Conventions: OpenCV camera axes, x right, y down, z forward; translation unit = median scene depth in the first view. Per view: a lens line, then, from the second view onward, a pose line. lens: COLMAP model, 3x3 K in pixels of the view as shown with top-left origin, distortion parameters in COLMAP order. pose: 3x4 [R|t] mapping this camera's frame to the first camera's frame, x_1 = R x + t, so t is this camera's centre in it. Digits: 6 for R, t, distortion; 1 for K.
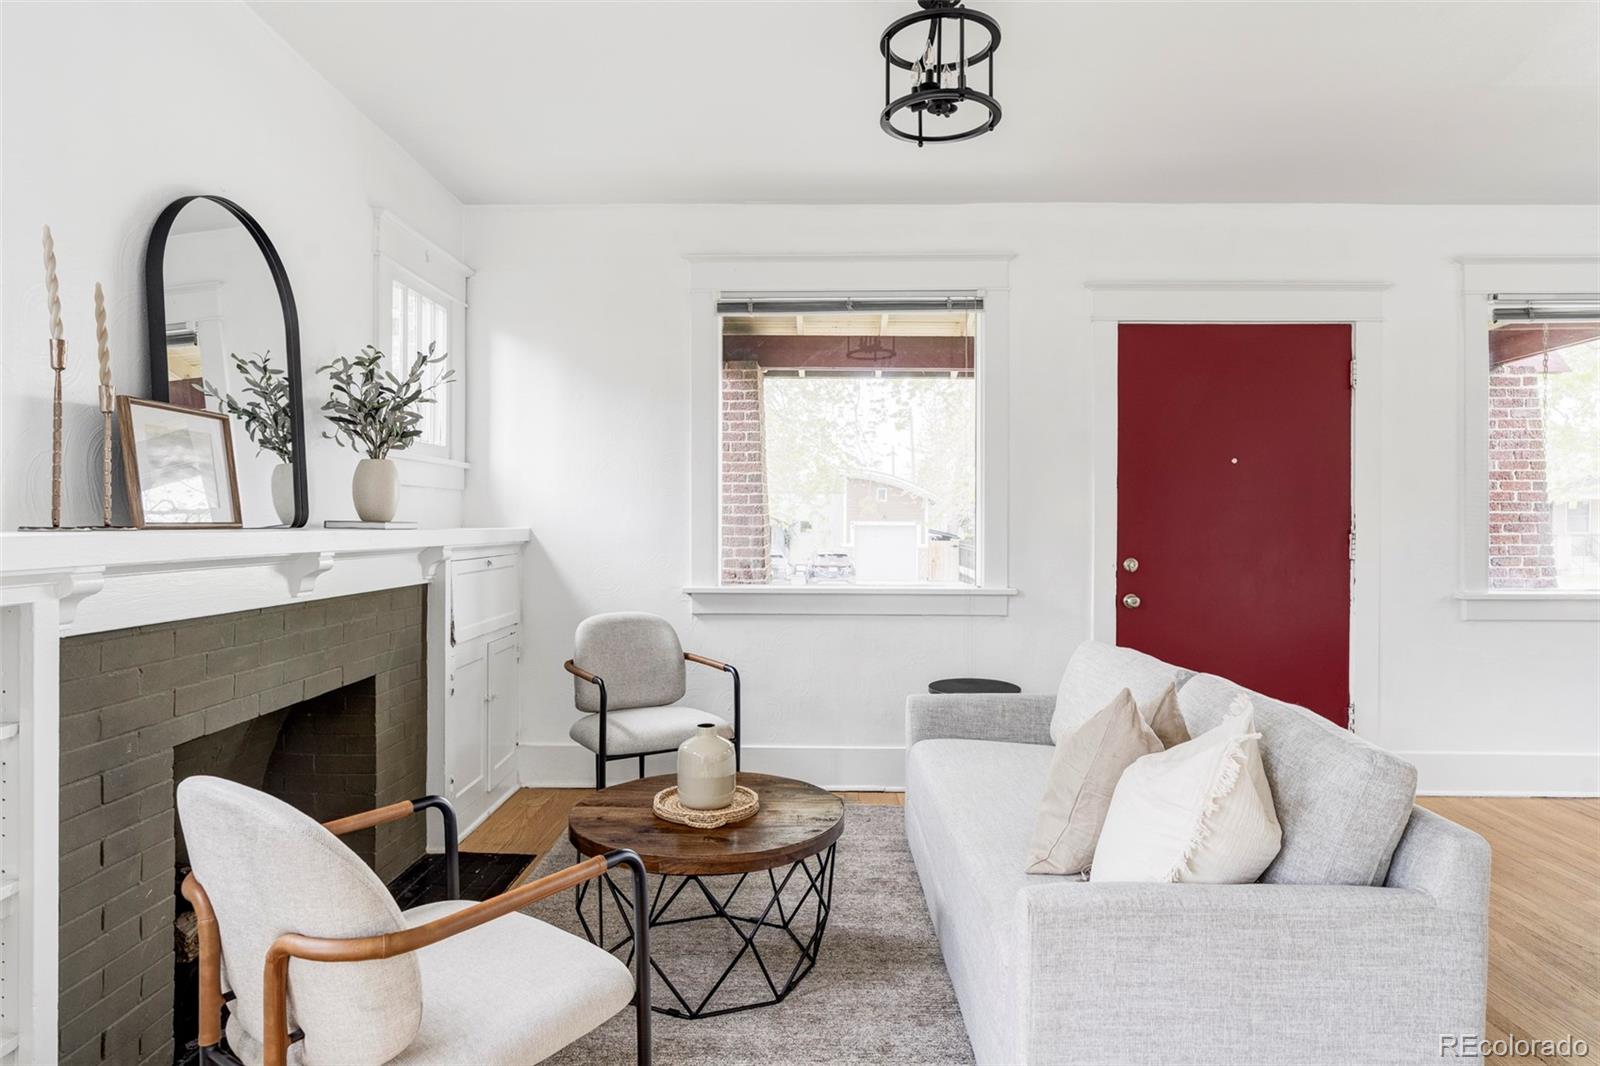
lens RADIAL K [[912.0, 0, 806.7], [0, 912.0, 533.5], [0, 0, 1]] dist [-0.003136, 0.005405]
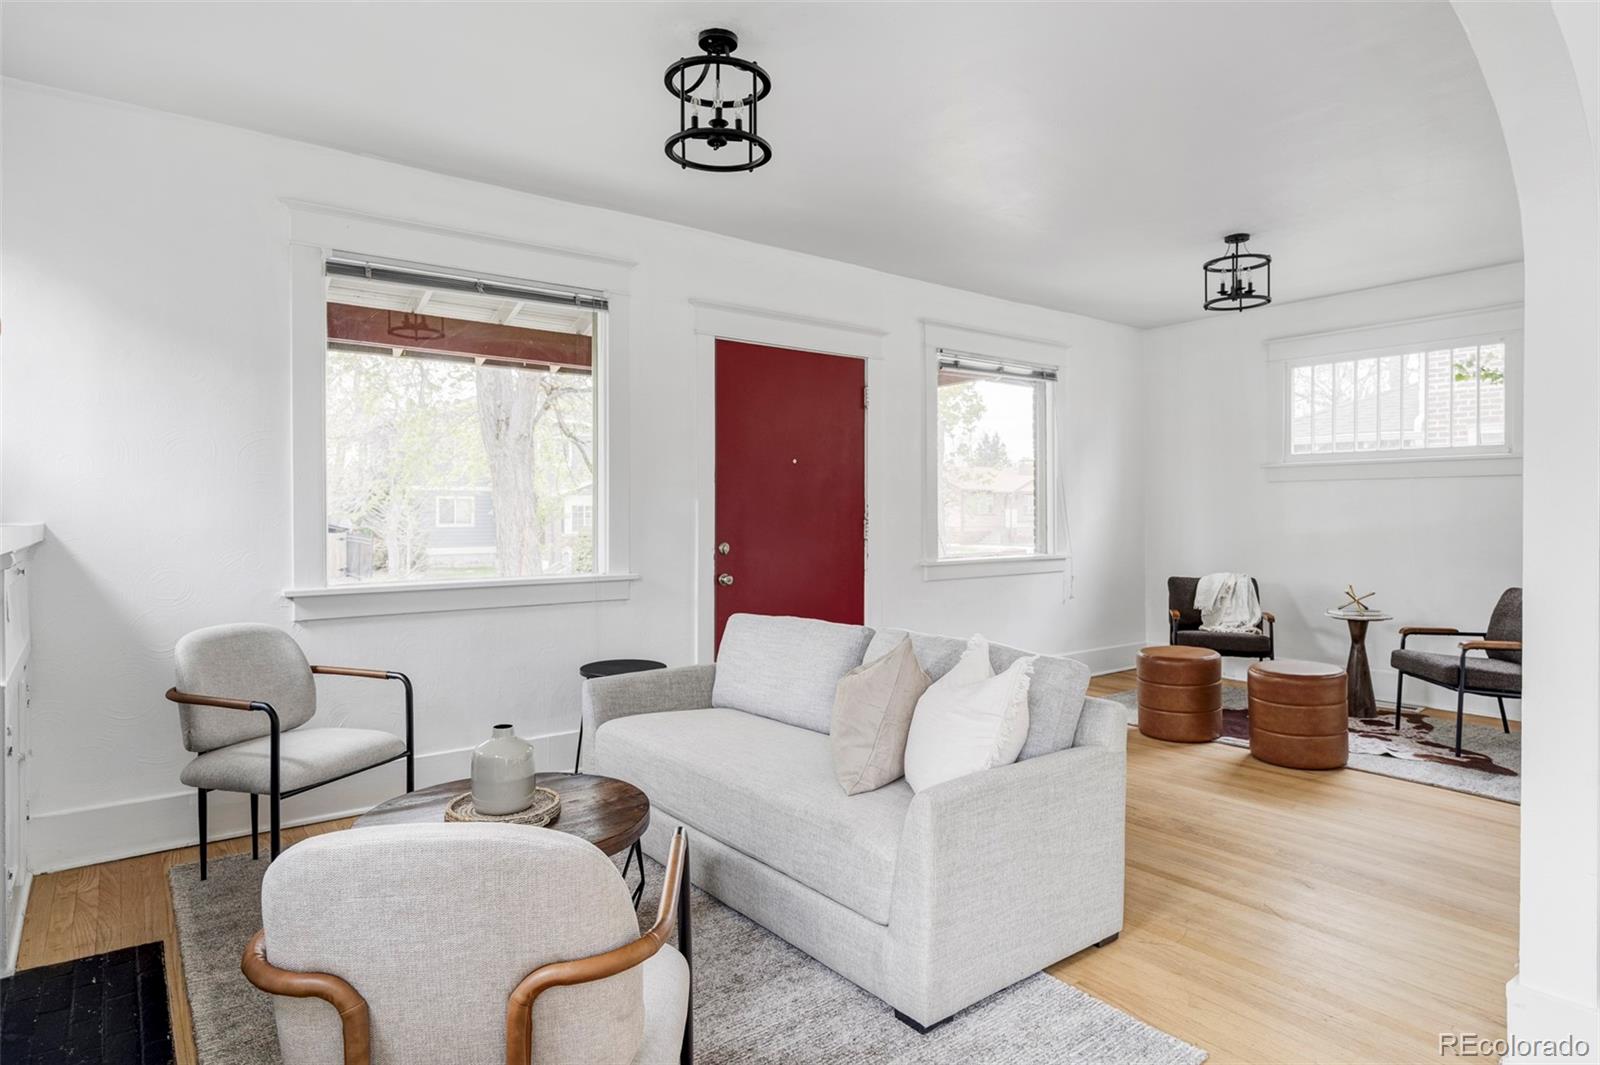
lens RADIAL K [[912.0, 0, 795.3], [0, 912.0, 528.6], [0, 0, 1]] dist [-0.003136, 0.005405]
pose [[0.778908, -0.016350, 0.626925, -0.305912], [0.012626, 0.999866, 0.010389, -0.001627], [-0.627011, -0.000176, 0.779010, 0.042654]]
